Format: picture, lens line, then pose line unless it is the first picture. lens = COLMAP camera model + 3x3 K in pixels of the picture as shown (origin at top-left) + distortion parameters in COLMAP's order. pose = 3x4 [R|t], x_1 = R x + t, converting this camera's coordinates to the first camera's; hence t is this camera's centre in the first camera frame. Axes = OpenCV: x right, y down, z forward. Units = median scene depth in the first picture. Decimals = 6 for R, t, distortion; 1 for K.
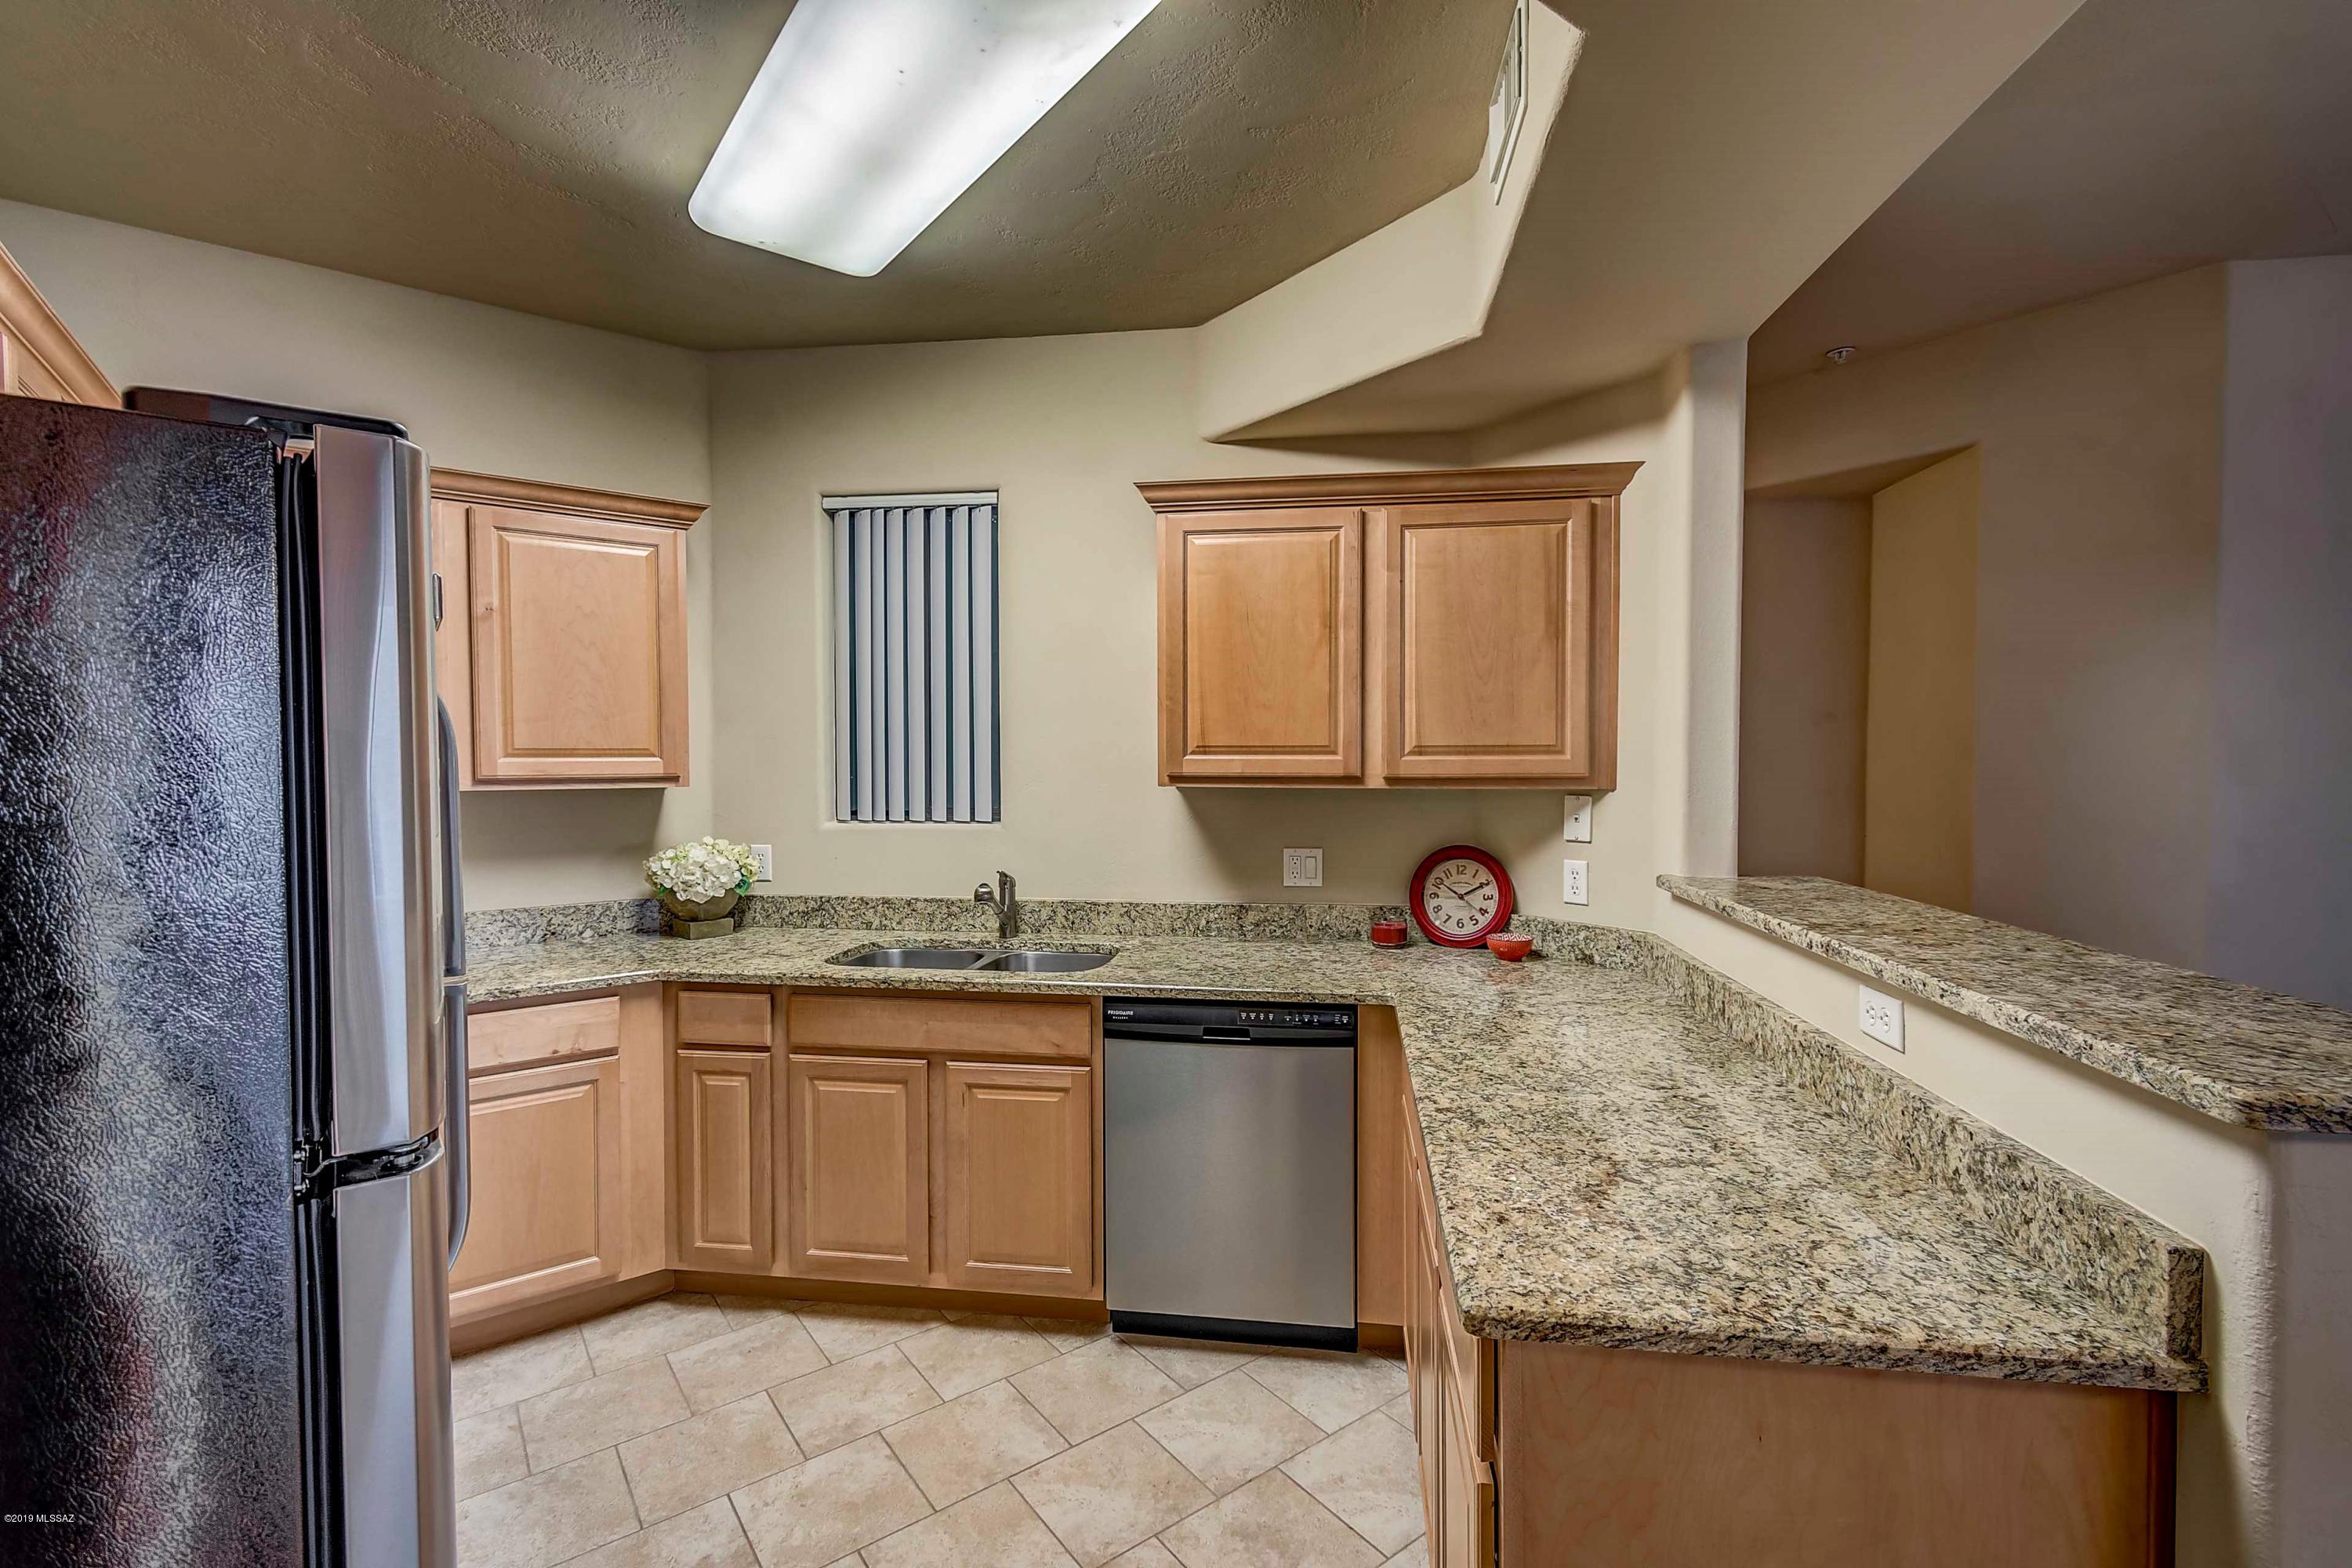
lens RADIAL K [[1032.4, 0, 1192.6], [0, 1032.4, 782.9], [0, 0, 1]] dist [0.018120, -0.007575]
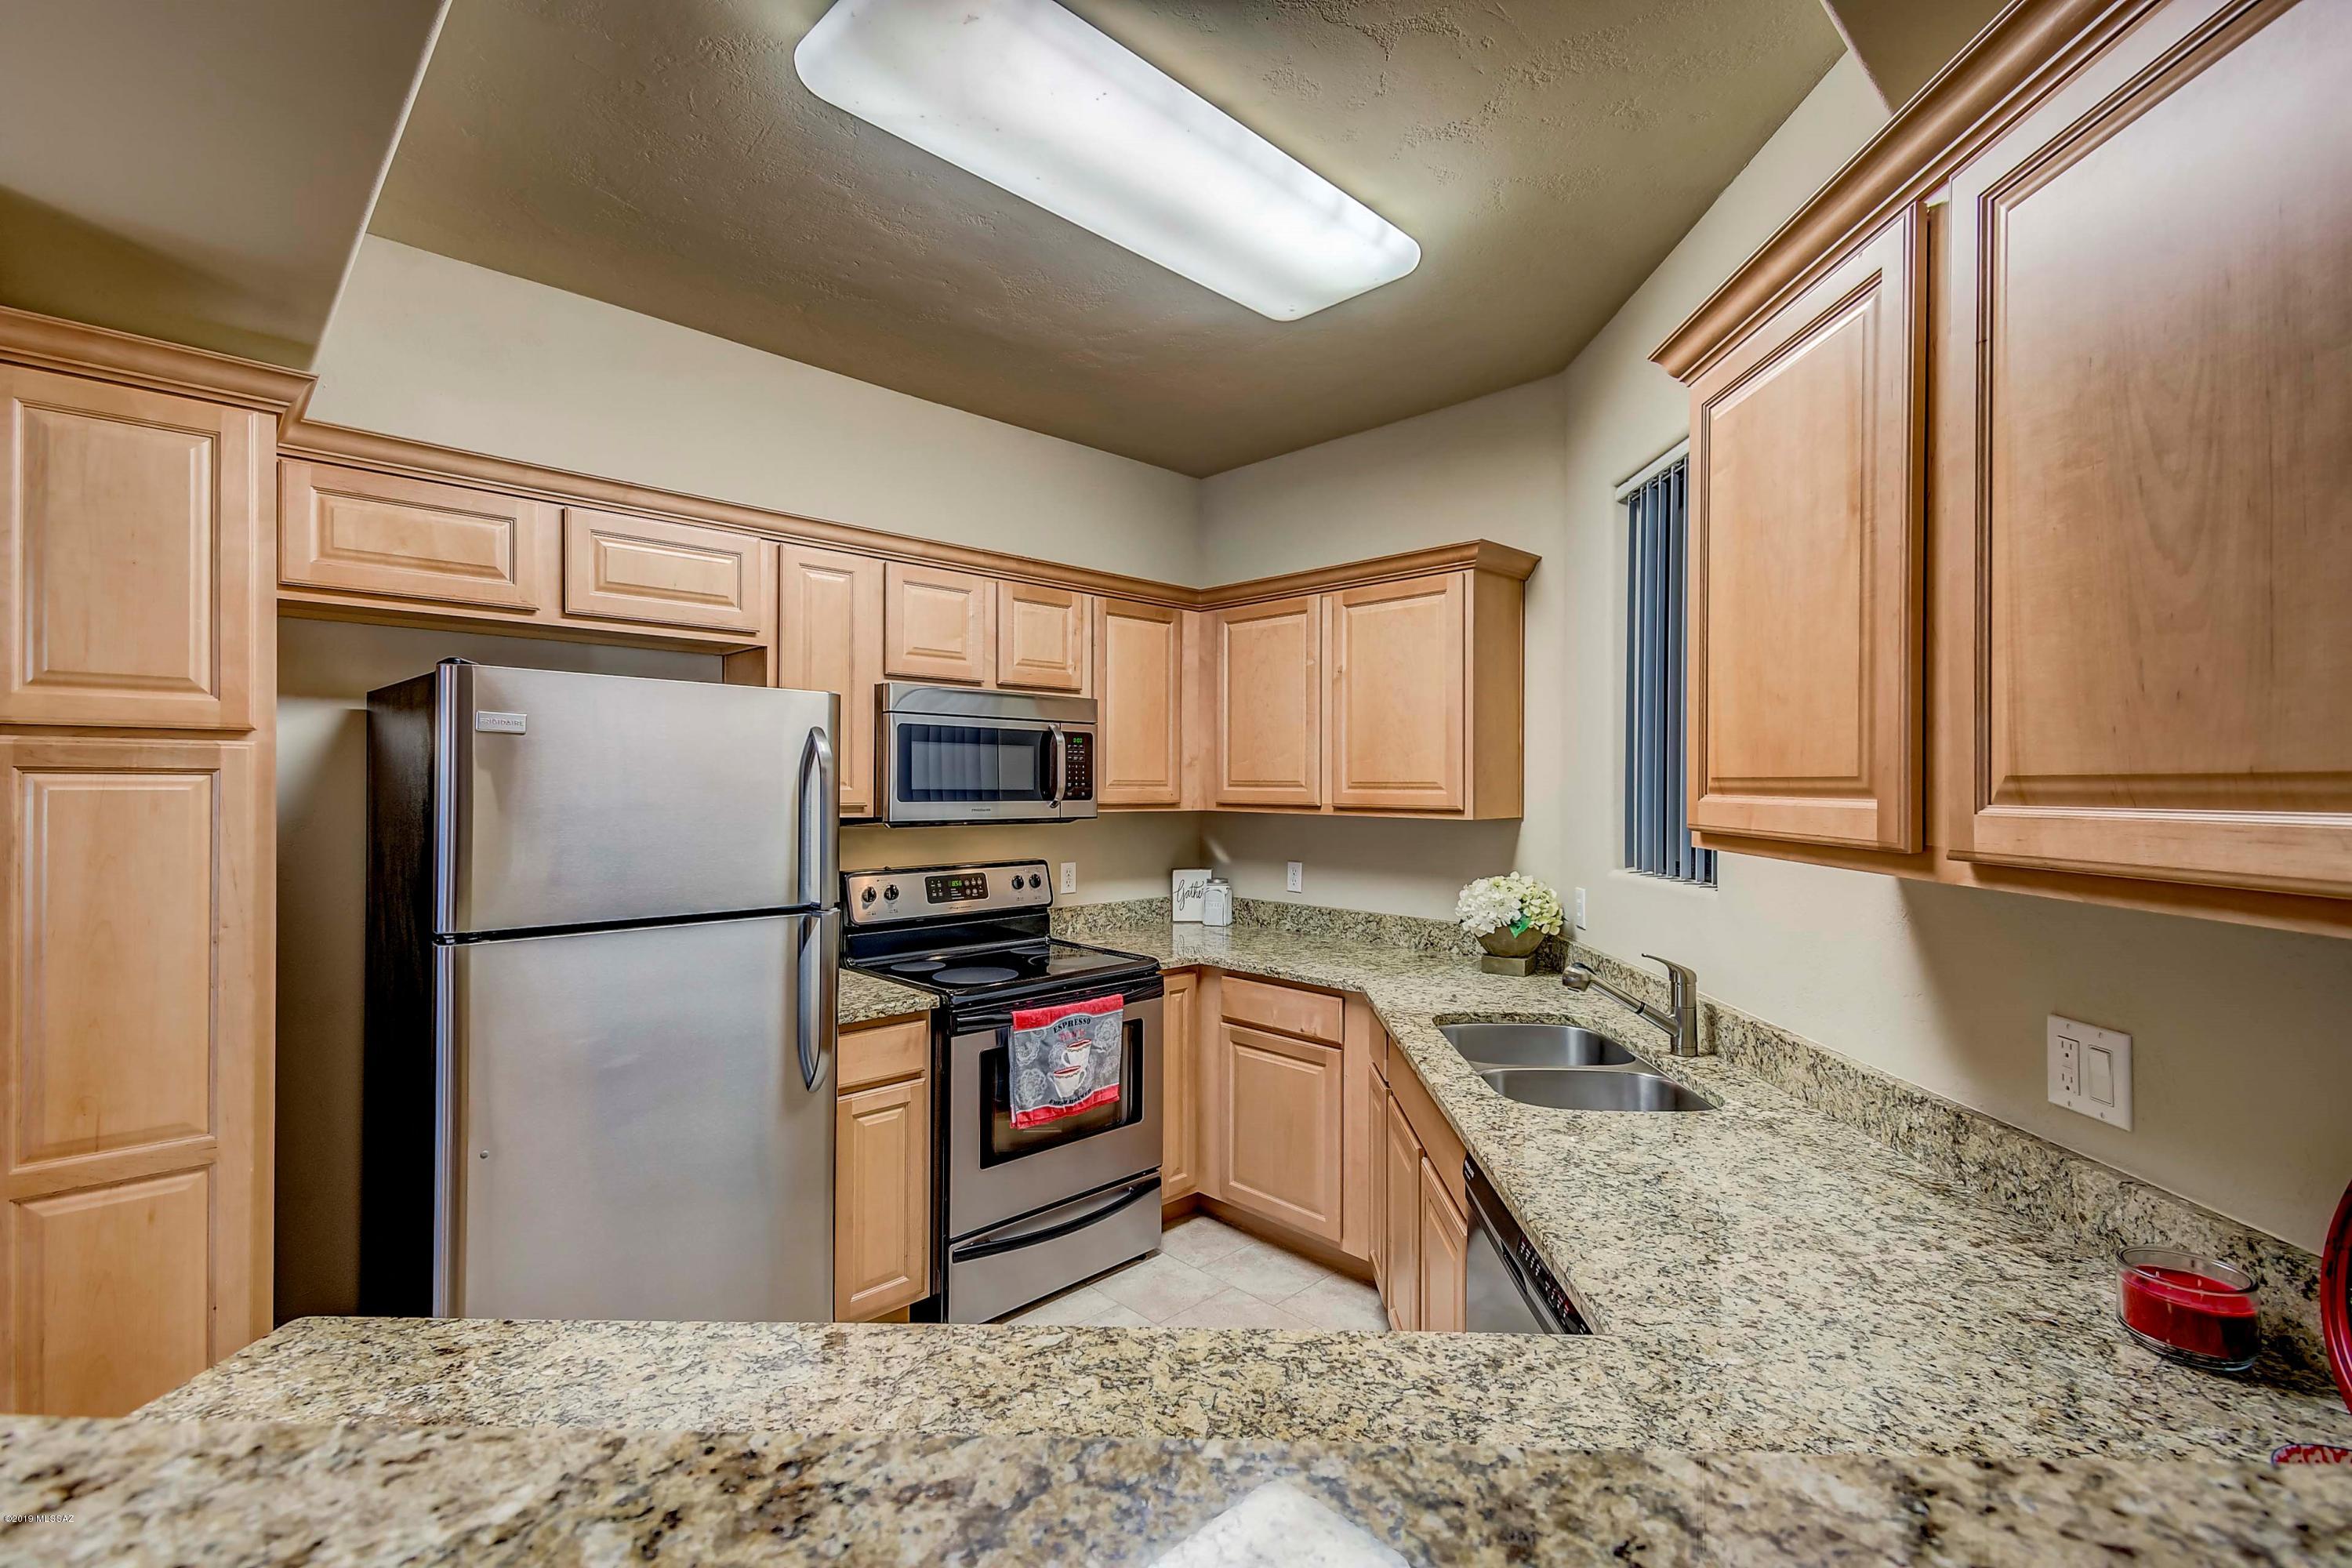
lens RADIAL K [[1032.4, 0, 1192.6], [0, 1032.4, 782.9], [0, 0, 1]] dist [0.018120, -0.007575]
pose [[0.123247, 0.001312, -0.992375, 0.788817], [-0.034851, 0.999388, -0.003007, -0.032486], [0.991764, 0.034956, 0.123217, 0.972261]]
